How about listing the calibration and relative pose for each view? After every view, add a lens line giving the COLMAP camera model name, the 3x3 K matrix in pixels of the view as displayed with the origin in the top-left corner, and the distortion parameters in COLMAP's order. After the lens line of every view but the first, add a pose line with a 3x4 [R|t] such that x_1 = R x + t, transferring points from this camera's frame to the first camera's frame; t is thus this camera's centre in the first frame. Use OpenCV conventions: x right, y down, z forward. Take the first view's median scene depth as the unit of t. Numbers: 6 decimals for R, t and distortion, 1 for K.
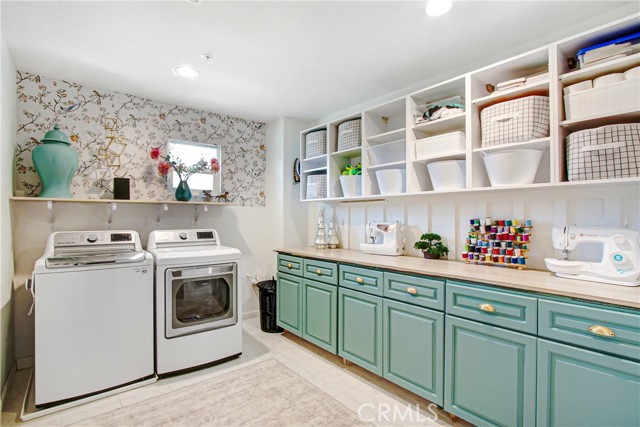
lens RADIAL K [[300.8, 0, 320.3], [0, 300.8, 215.1], [0, 0, 1]] dist [-0.007136, 0.000376]
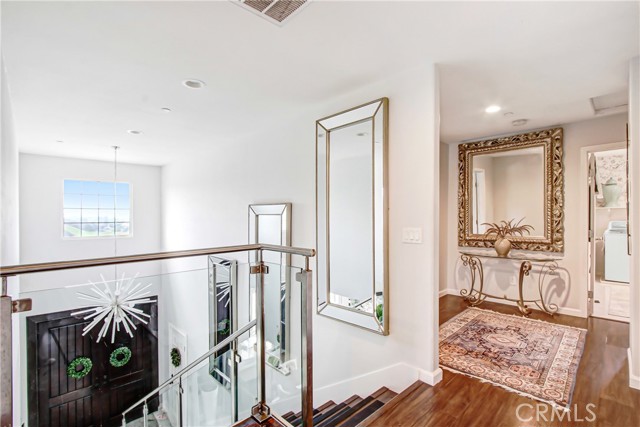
lens RADIAL K [[300.8, 0, 319.3], [0, 300.8, 213.2], [0, 0, 1]] dist [-0.007136, 0.000376]
pose [[0.074477, -0.009187, -0.997180, 0.727554], [0.017258, 0.999820, -0.007922, -0.016399], [0.997073, -0.016620, 0.074622, -0.829456]]
